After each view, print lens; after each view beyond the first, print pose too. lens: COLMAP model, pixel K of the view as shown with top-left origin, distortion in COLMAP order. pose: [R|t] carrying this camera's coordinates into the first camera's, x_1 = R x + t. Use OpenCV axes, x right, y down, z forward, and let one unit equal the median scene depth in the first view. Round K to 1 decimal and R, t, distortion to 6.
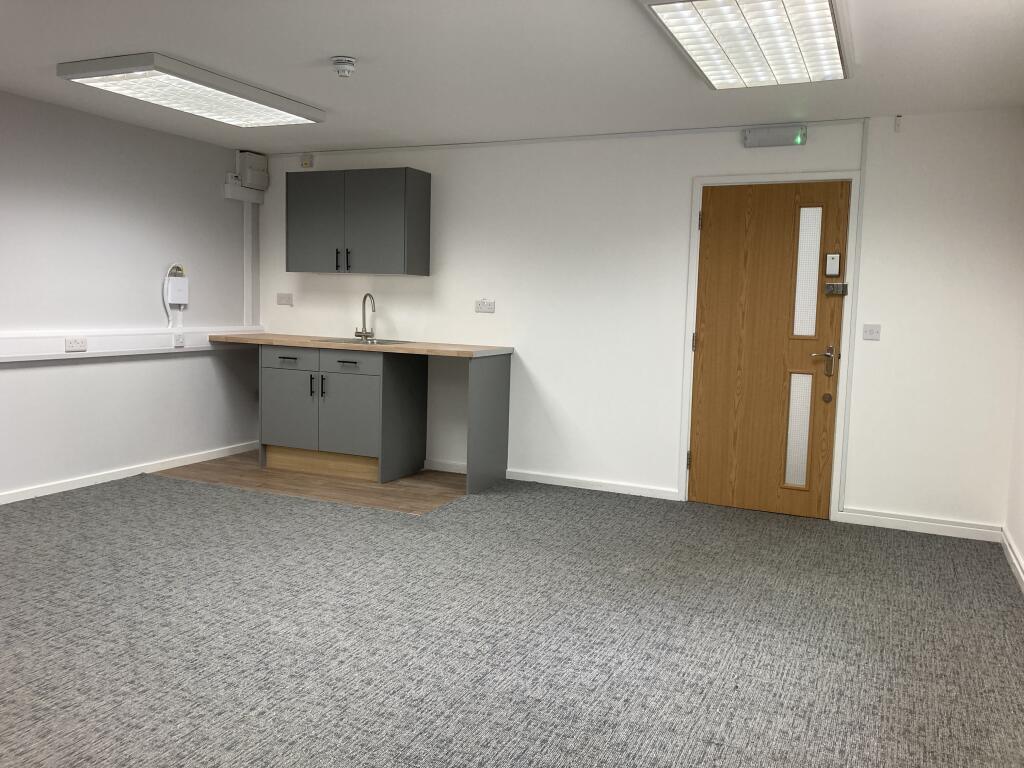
lens RADIAL K [[845.2, 0, 513.9], [0, 845.2, 403.1], [0, 0, 1]] dist [0.012691, 0.001356]
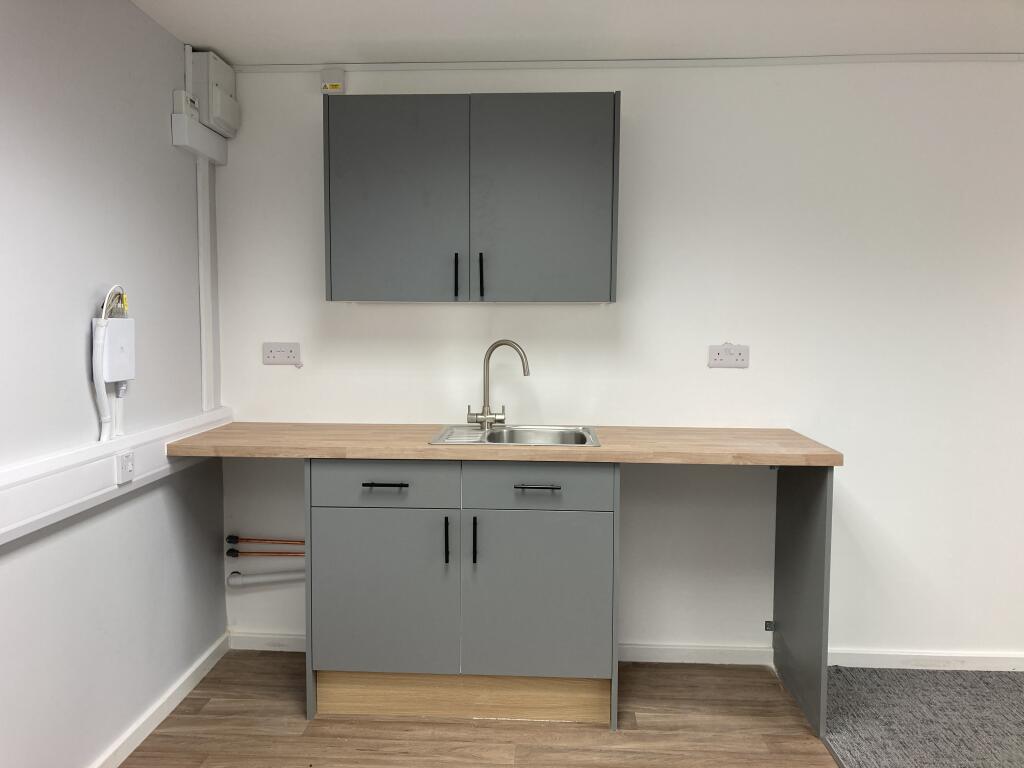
lens RADIAL K [[833.0, 0, 498.7], [0, 833.0, 384.0], [0, 0, 1]] dist [0.030826, -0.004101]
pose [[0.931122, -0.054208, 0.360657, -0.368416], [0.070111, 0.997053, -0.031146, -0.089254], [-0.357905, 0.054286, 0.932178, 0.545563]]
